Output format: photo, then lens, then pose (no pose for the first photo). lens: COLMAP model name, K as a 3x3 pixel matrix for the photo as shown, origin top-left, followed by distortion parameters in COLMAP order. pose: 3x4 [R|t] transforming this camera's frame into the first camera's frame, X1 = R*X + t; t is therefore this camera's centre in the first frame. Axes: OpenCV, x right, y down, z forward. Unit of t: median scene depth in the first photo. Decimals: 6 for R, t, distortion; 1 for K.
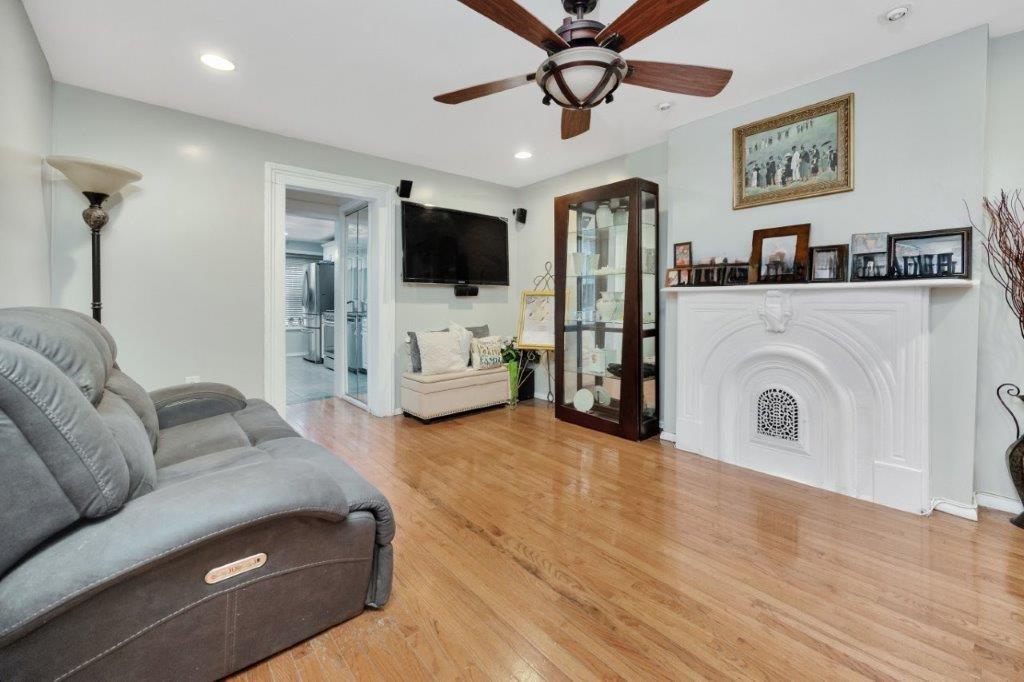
lens RADIAL K [[411.6, 0, 511.4], [0, 411.6, 296.4], [0, 0, 1]] dist [-0.000154, -0.000019]
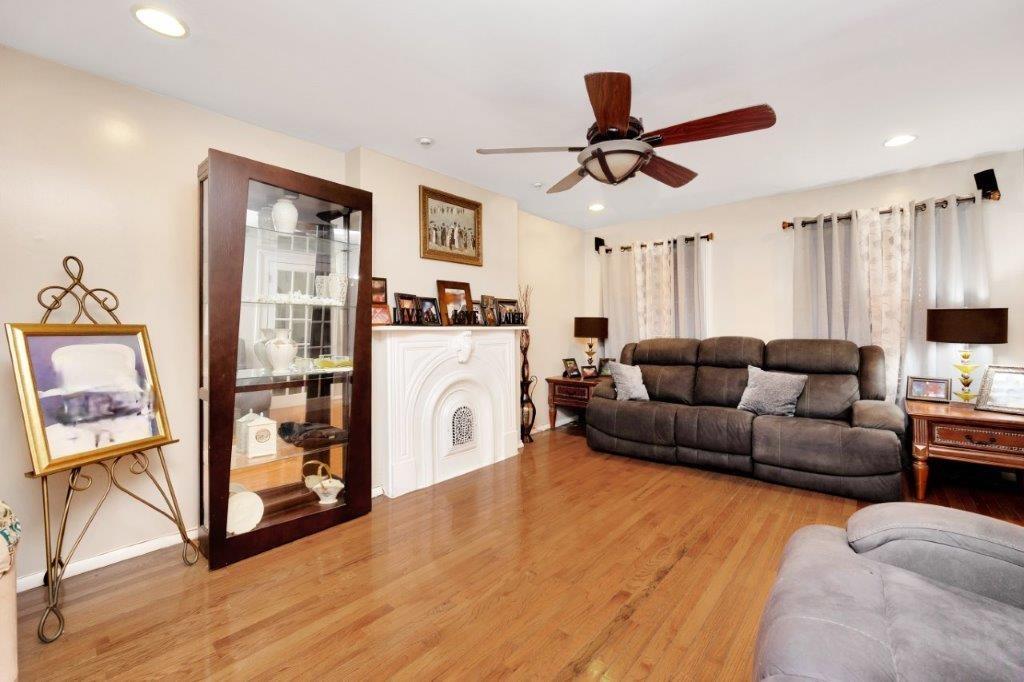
lens RADIAL K [[414.9, 0, 514.2], [0, 414.9, 334.8], [0, 0, 1]] dist [-0.001180, -0.000039]
pose [[-0.119462, -0.000027, 0.992839, -0.672776], [0.009069, 0.999958, 0.001119, -0.002129], [-0.992797, 0.009138, -0.119457, 0.990219]]
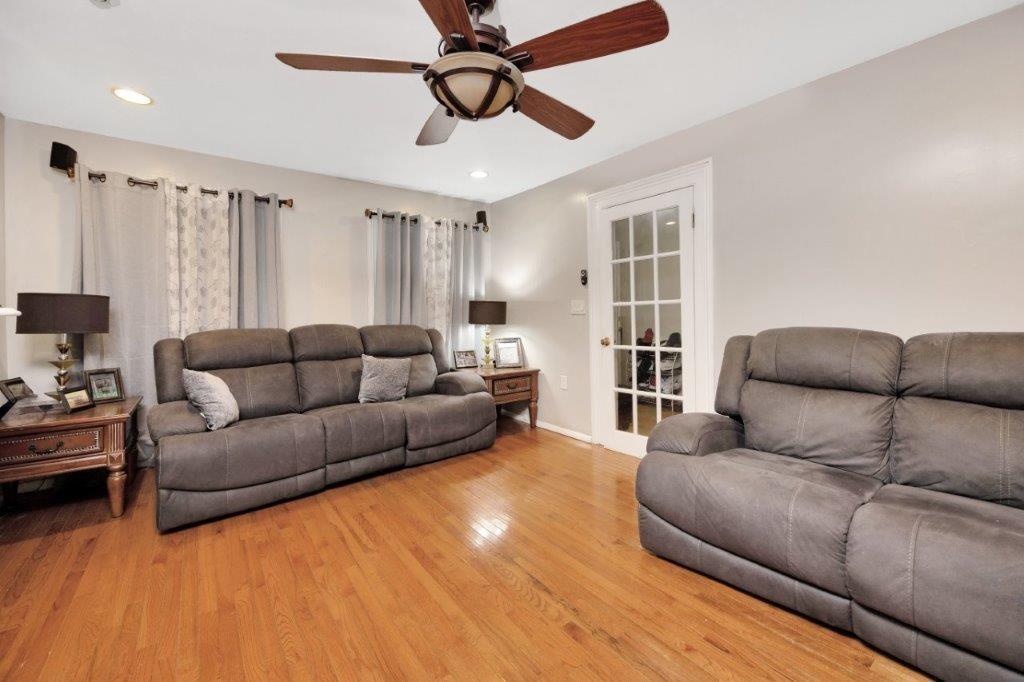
lens RADIAL K [[426.7, 0, 515.2], [0, 426.7, 314.2], [0, 0, 1]] dist [-0.001130, -0.000049]
pose [[-0.995948, 0.020532, 0.087560, -0.007255], [0.020516, 0.999789, -0.001074, -0.004449], [-0.087564, 0.000727, -0.996159, 1.318840]]
